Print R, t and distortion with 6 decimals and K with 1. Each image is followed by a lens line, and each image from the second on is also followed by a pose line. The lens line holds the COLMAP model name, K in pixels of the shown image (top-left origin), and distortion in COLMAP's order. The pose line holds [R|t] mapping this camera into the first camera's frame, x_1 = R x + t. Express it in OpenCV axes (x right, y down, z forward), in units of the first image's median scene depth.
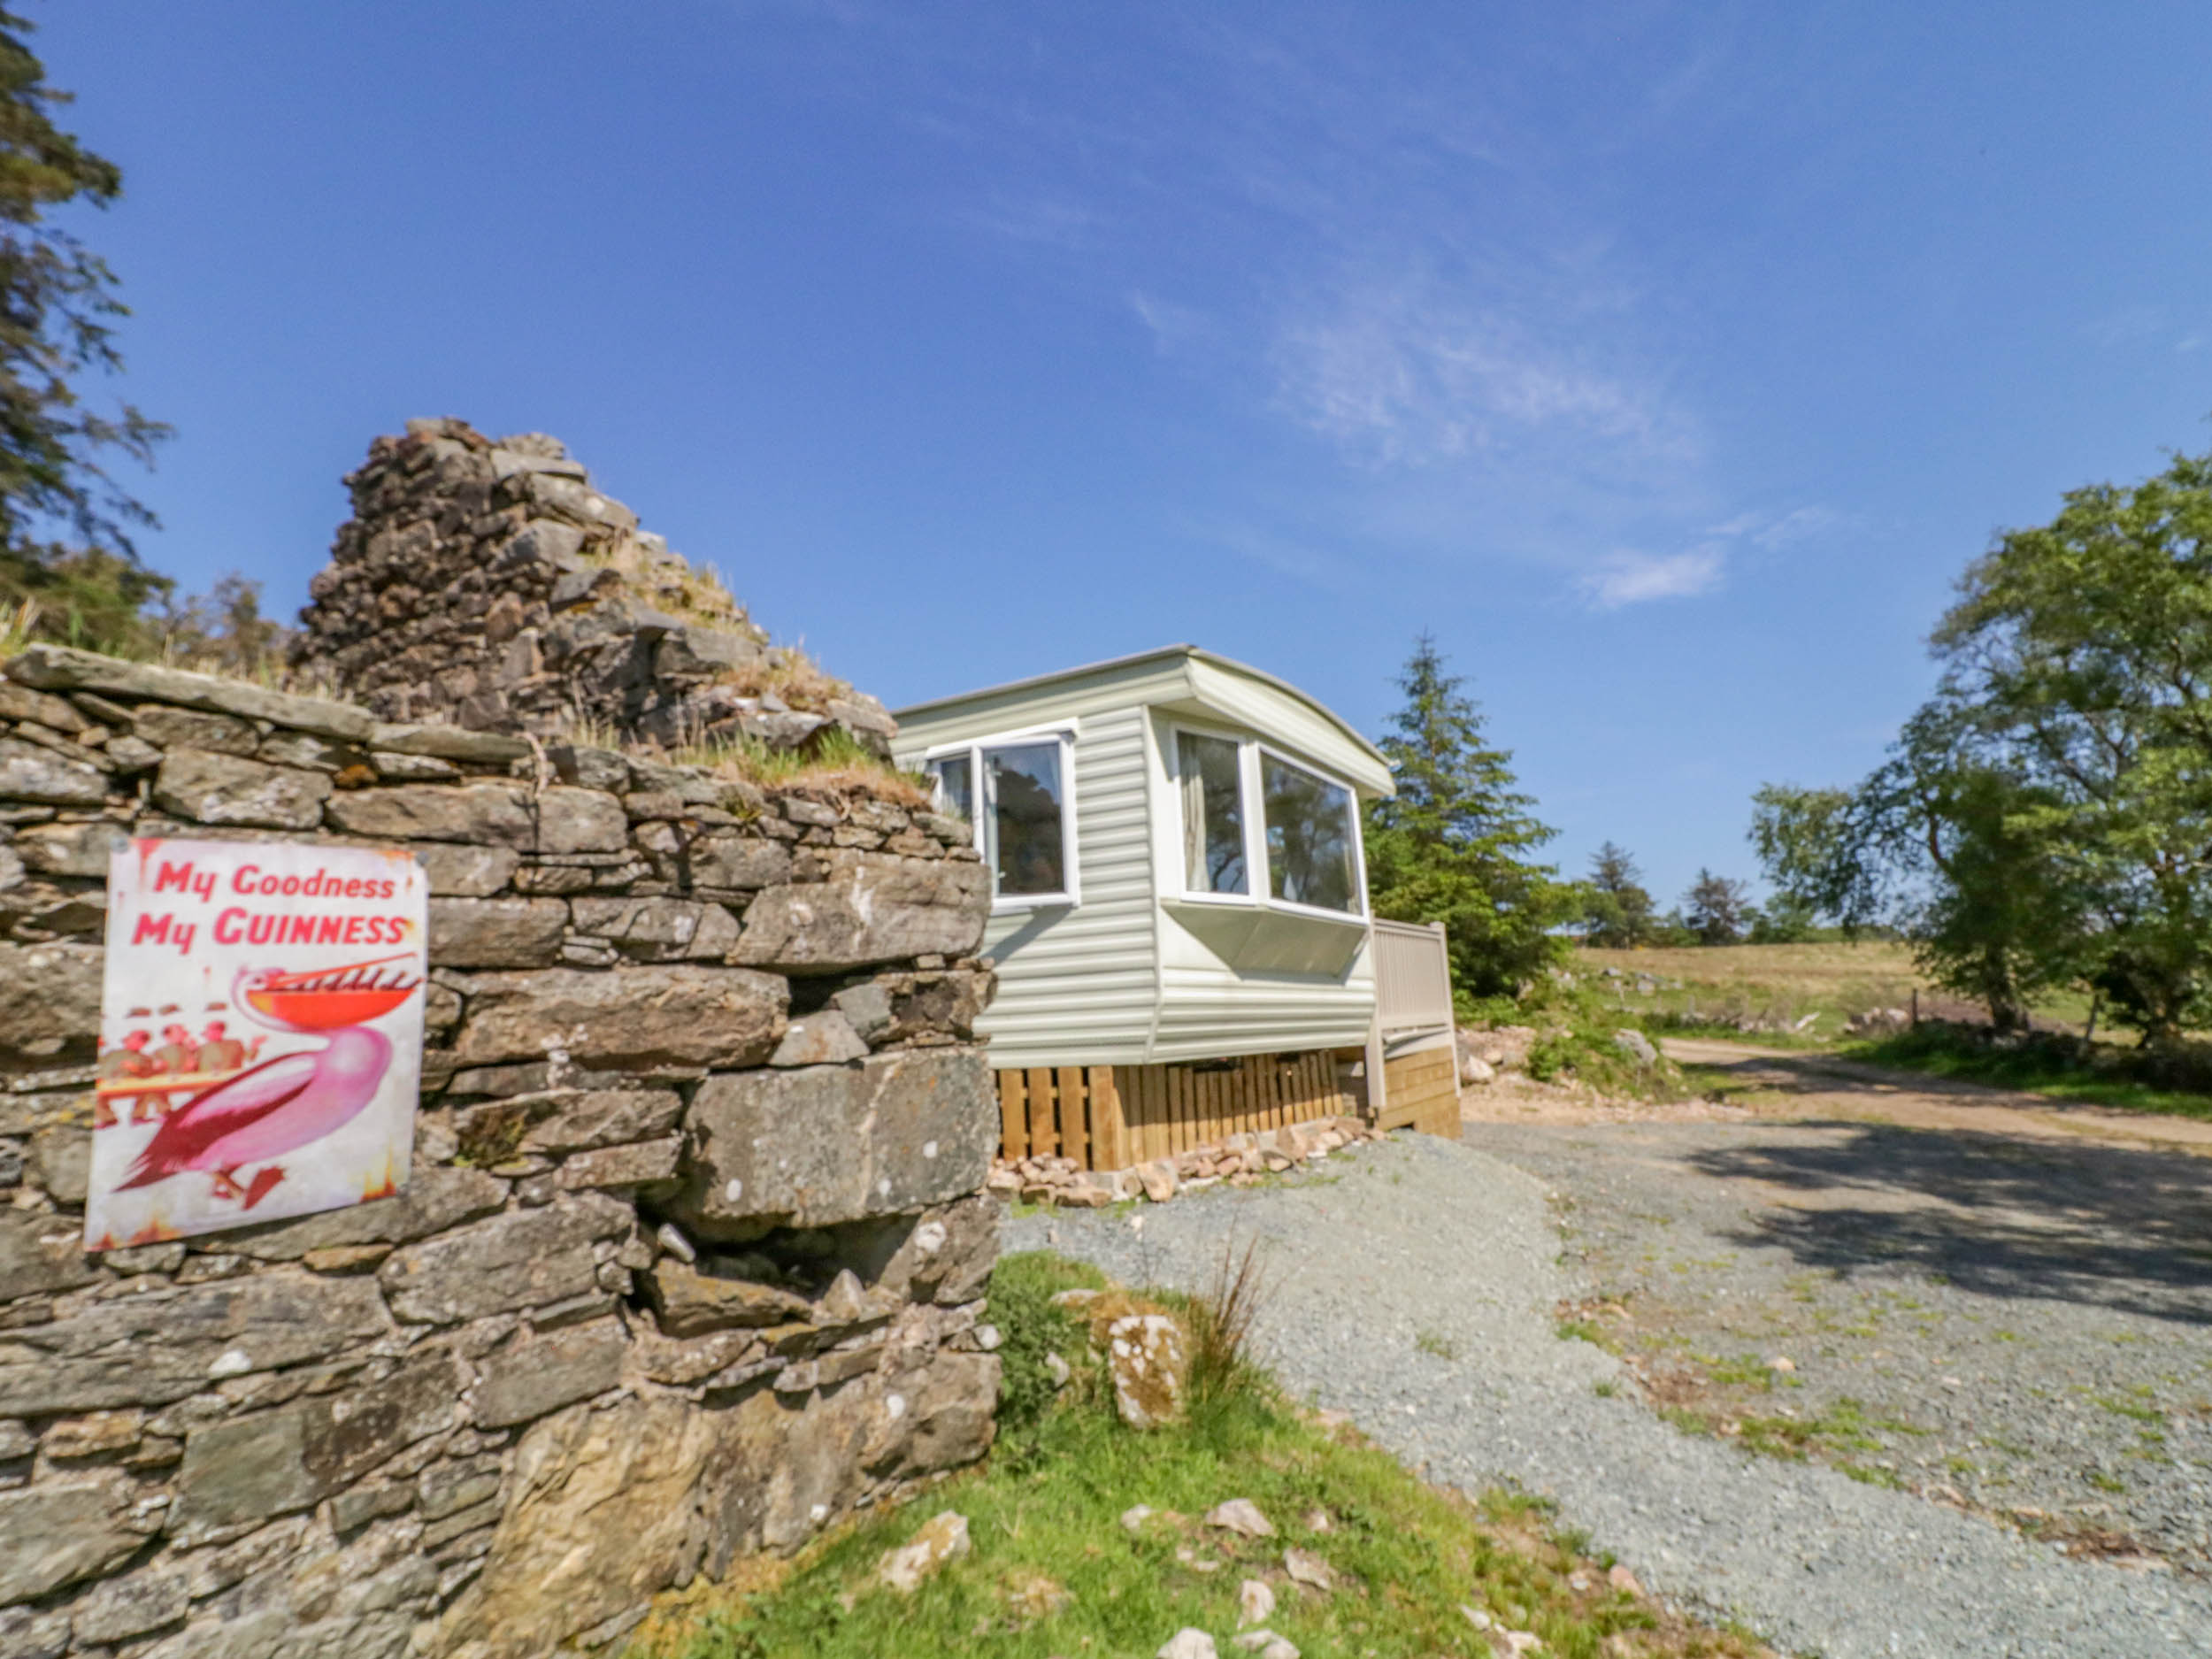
lens RADIAL K [[1162.8, 0, 1106.0], [0, 1162.8, 829.5], [0, 0, 1]] dist [-0.000821, -0.000045]
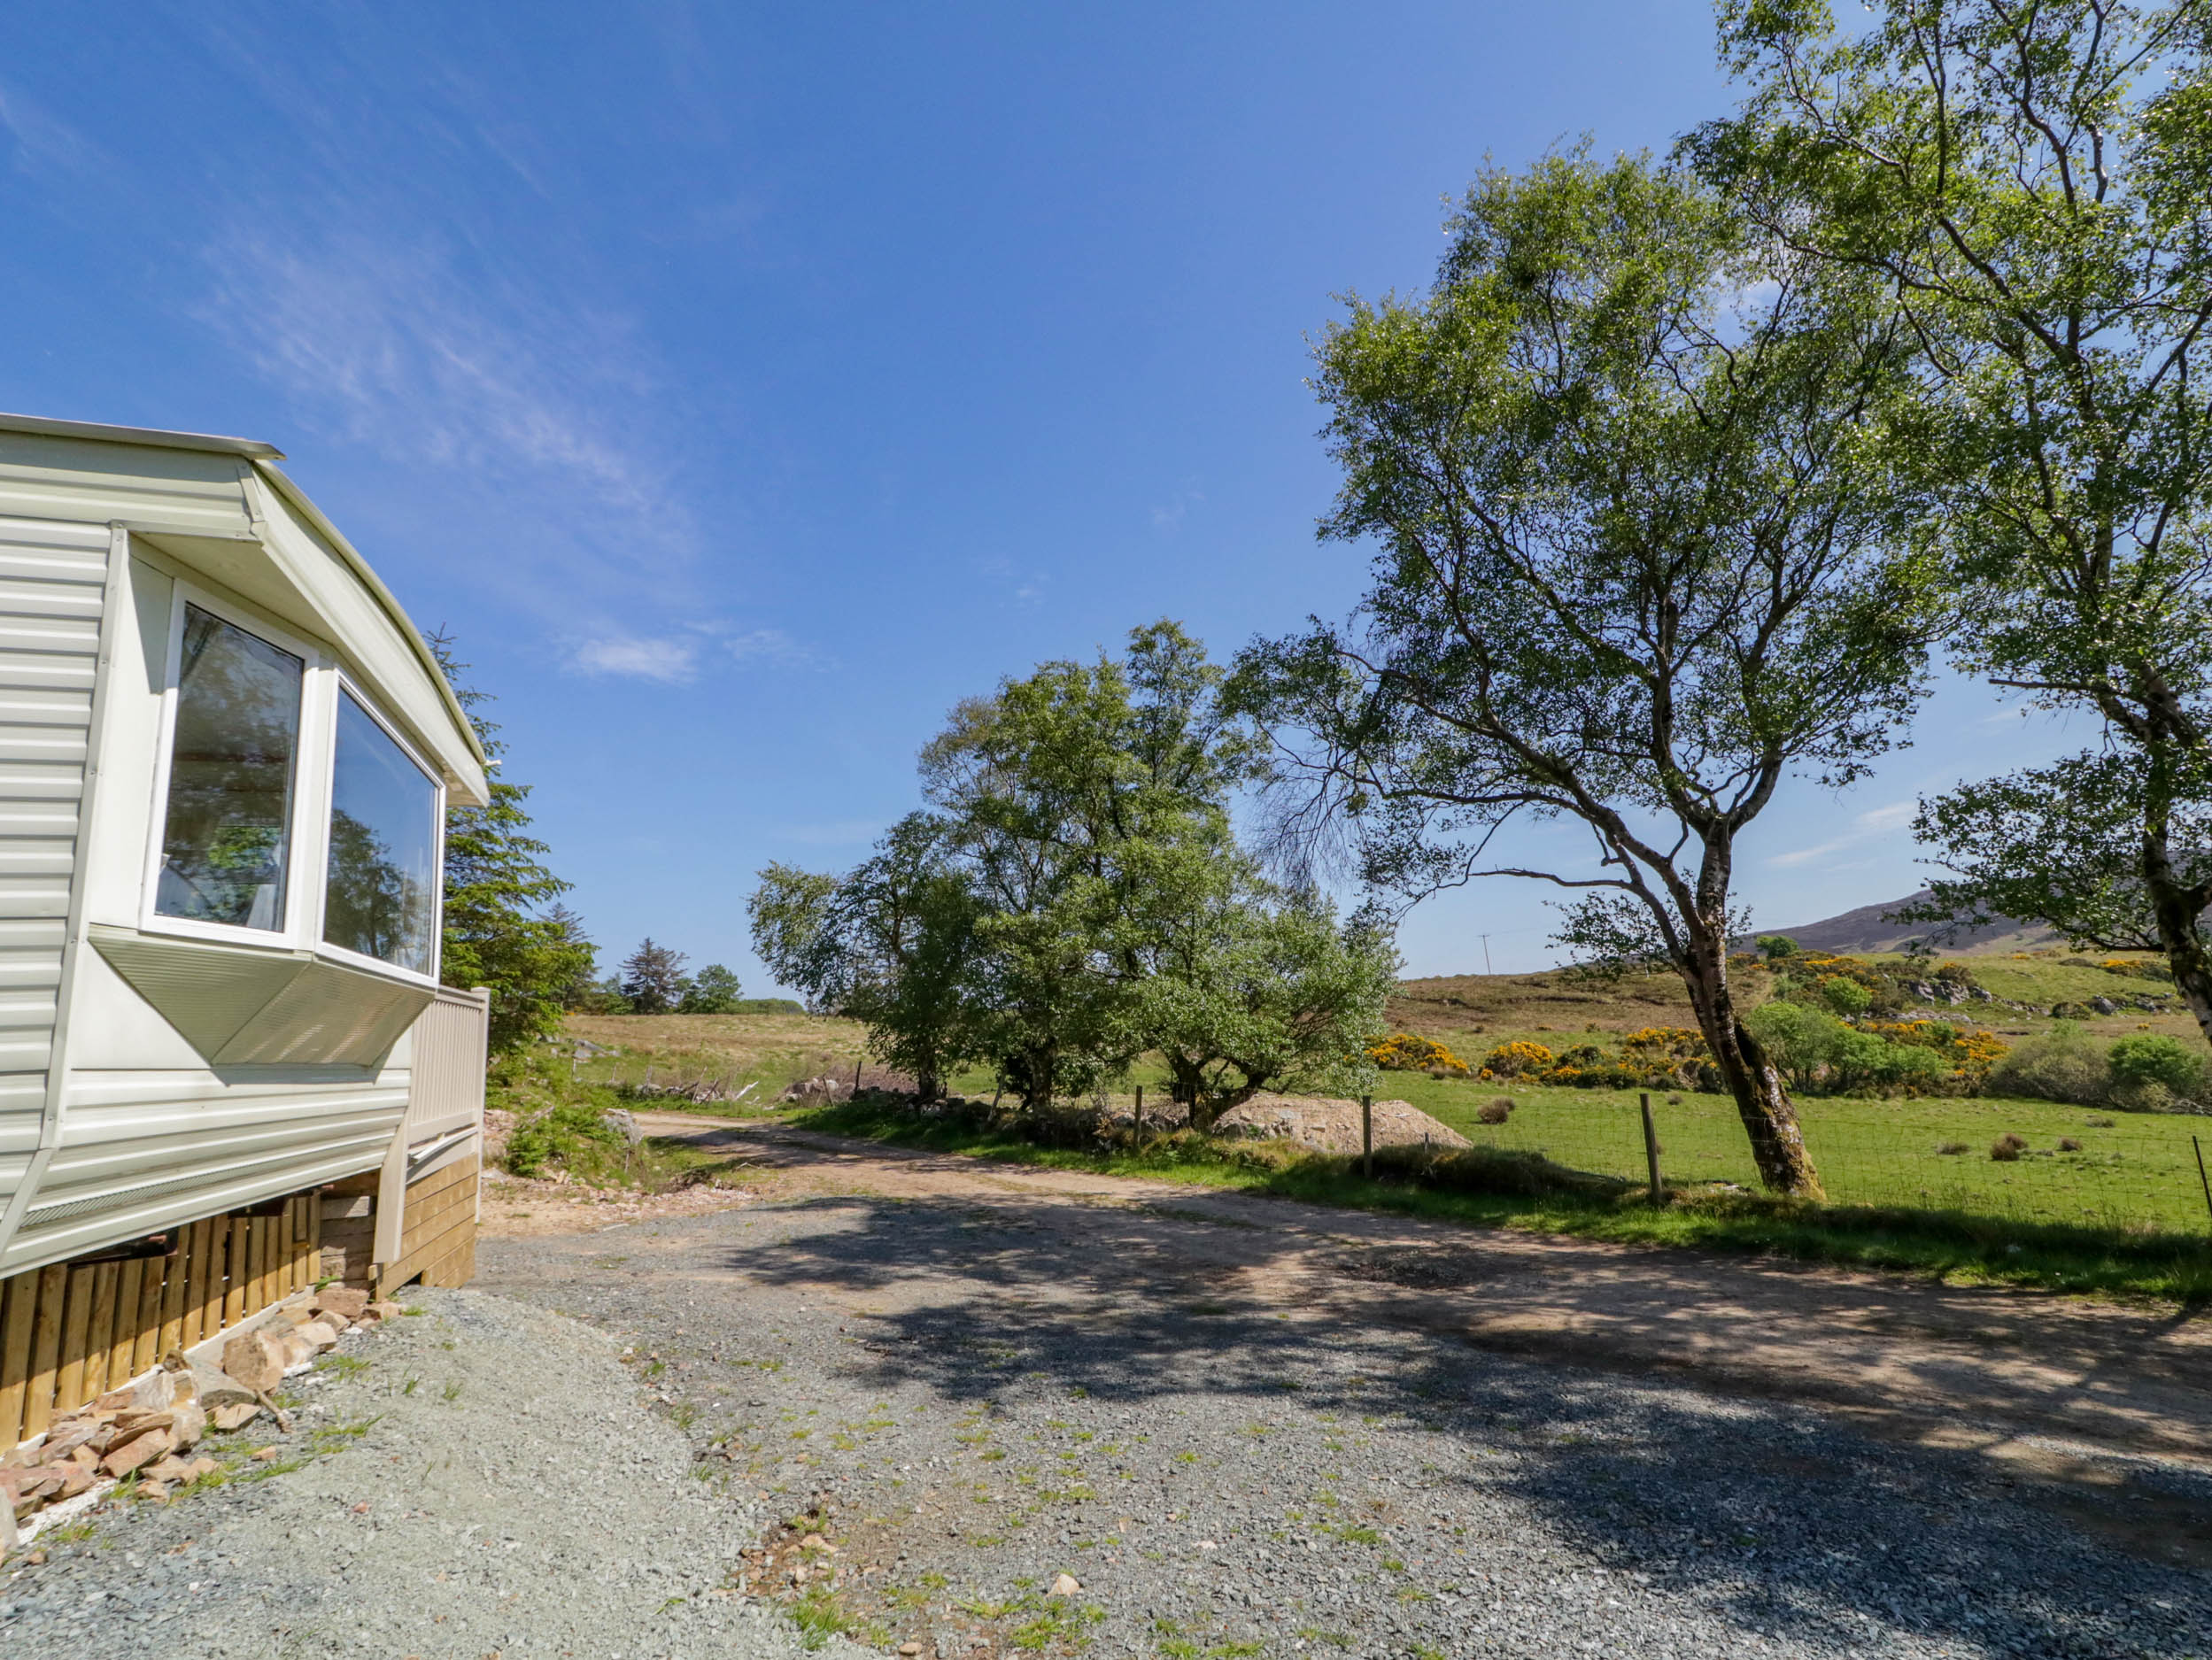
lens RADIAL K [[1149.5, 0, 1117.1], [0, 1149.5, 844.9], [0, 0, 1]] dist [0.010682, -0.001312]
pose [[0.641442, 0.141339, 0.754039, -0.033499], [-0.108659, 0.989712, -0.093081, 0.018228], [-0.759437, -0.022227, 0.650201, 0.270368]]
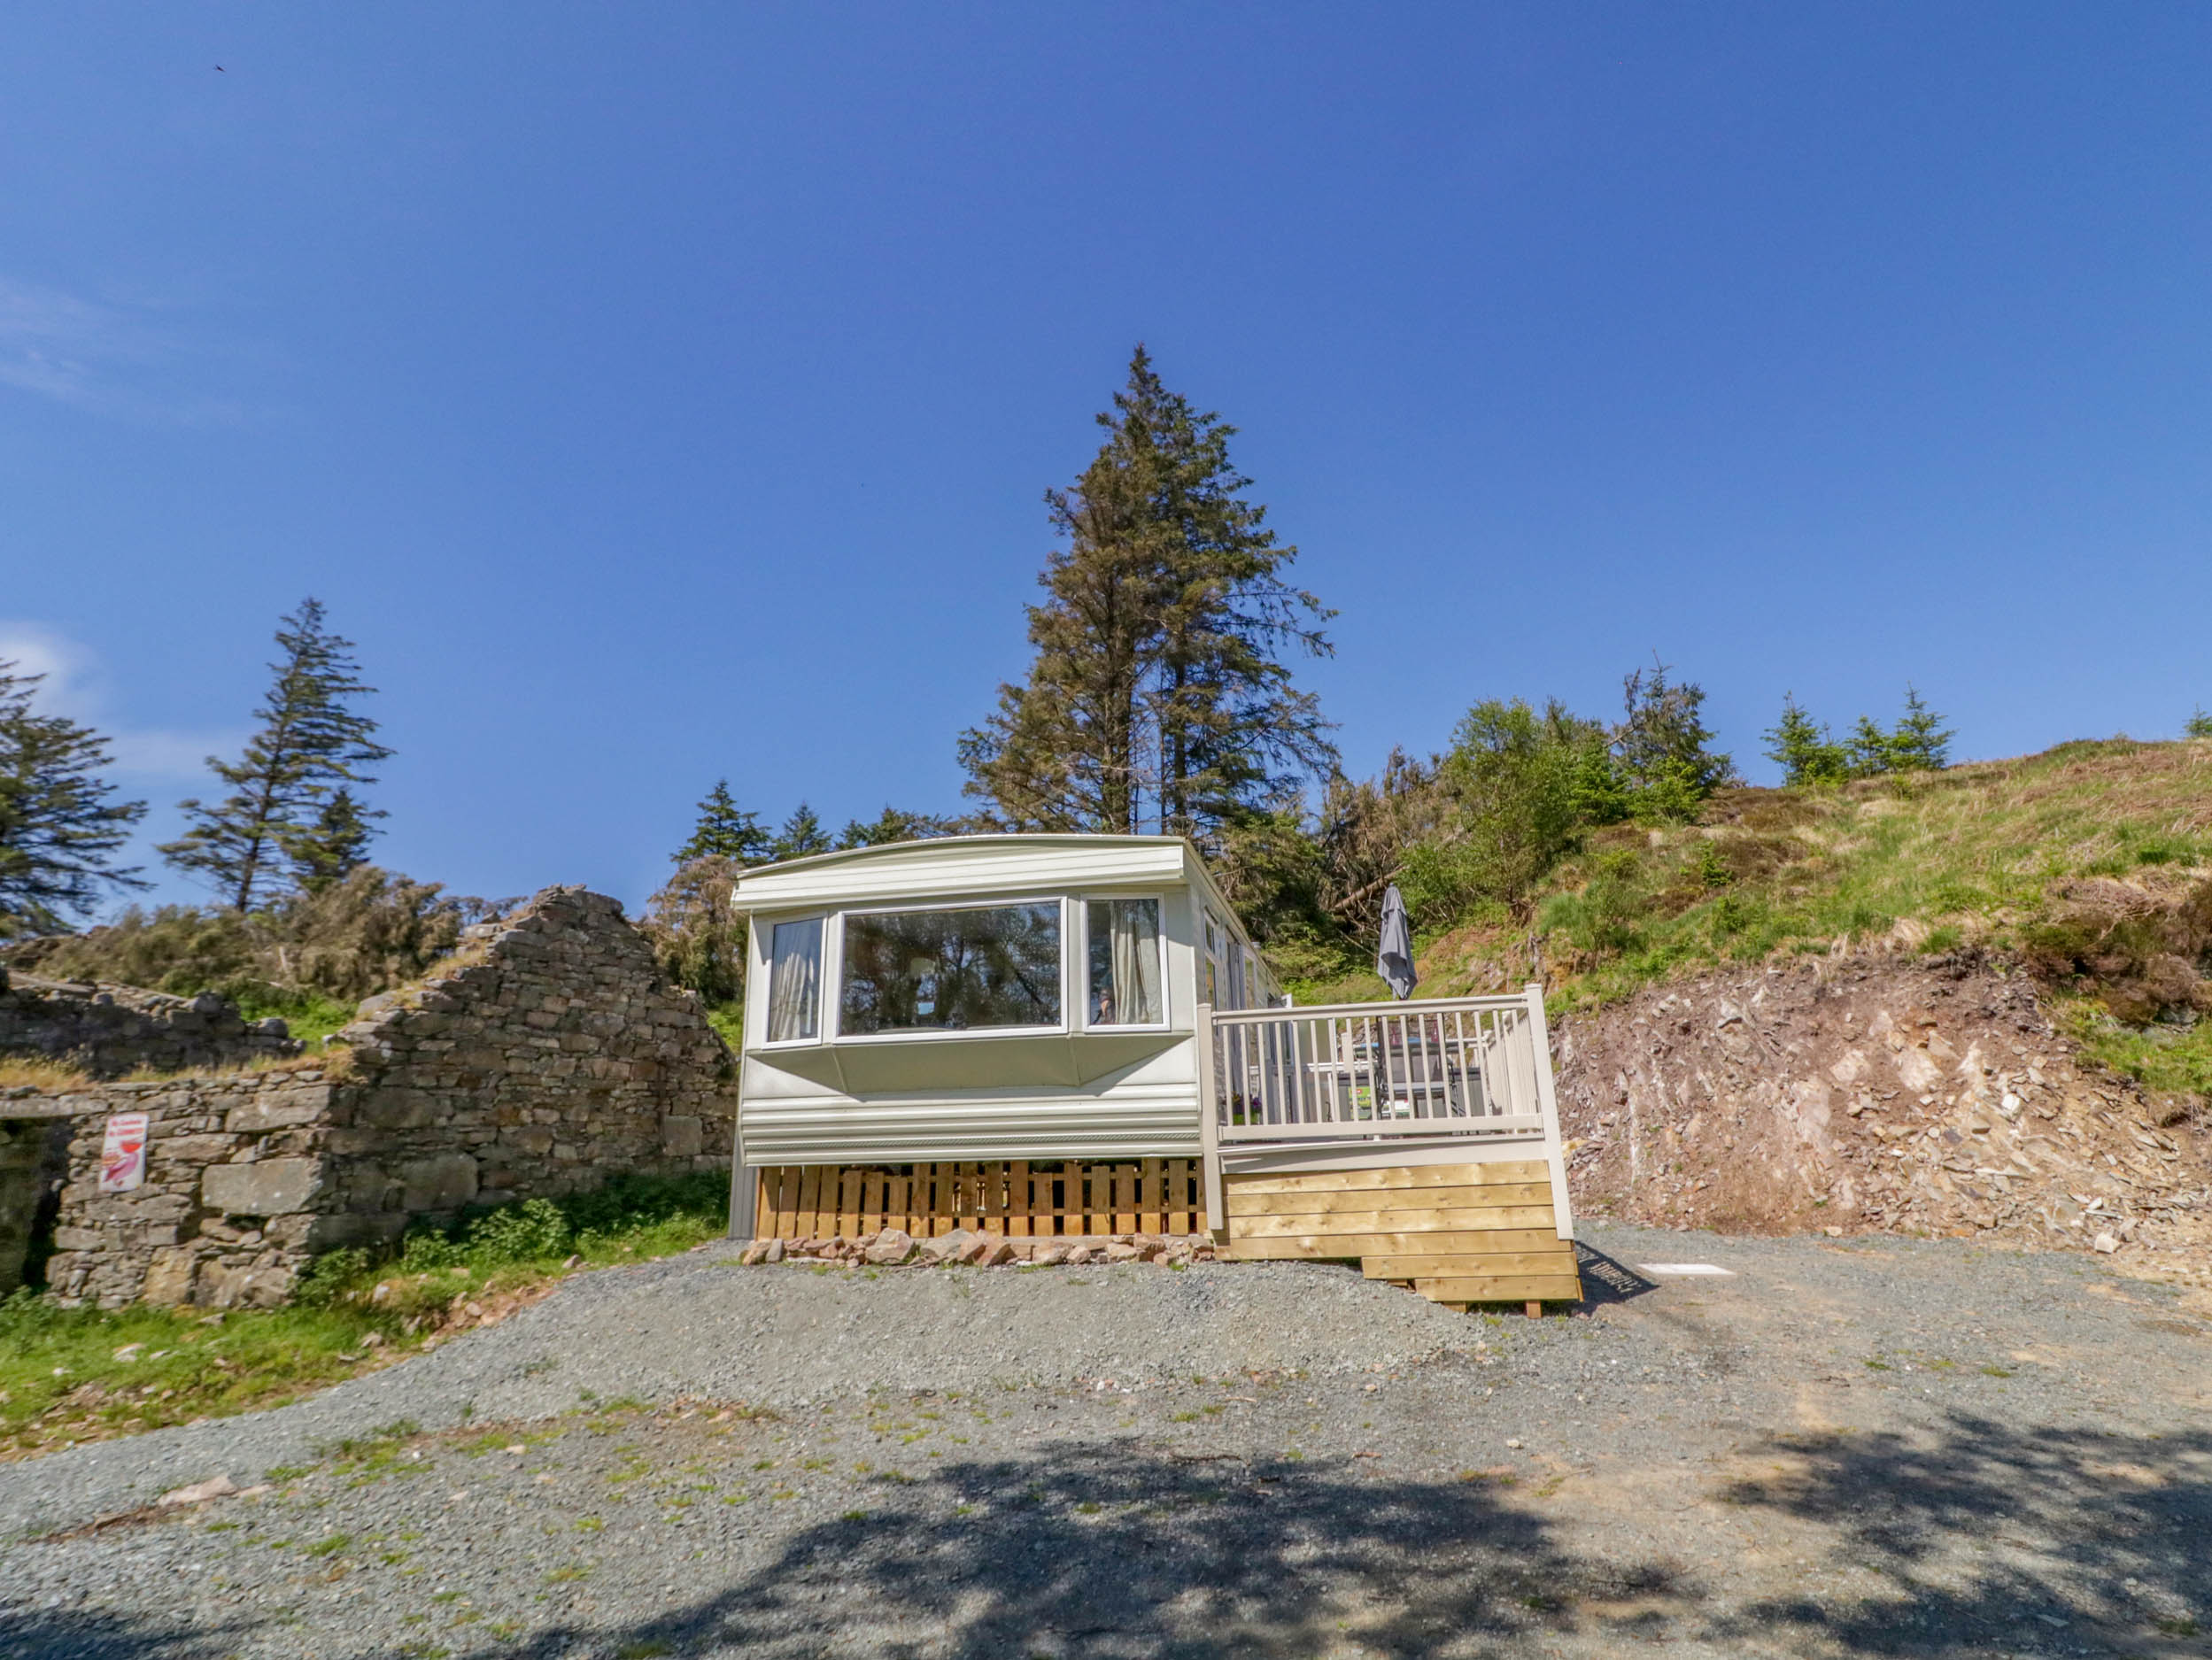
lens RADIAL K [[1149.5, 0, 1117.1], [0, 1149.5, 844.9], [0, 0, 1]] dist [0.010682, -0.001312]
pose [[0.318426, -0.210288, -0.924329, 1.130895], [0.173926, 0.971492, -0.161101, 0.087958], [0.931855, -0.109466, 0.345923, 0.694625]]
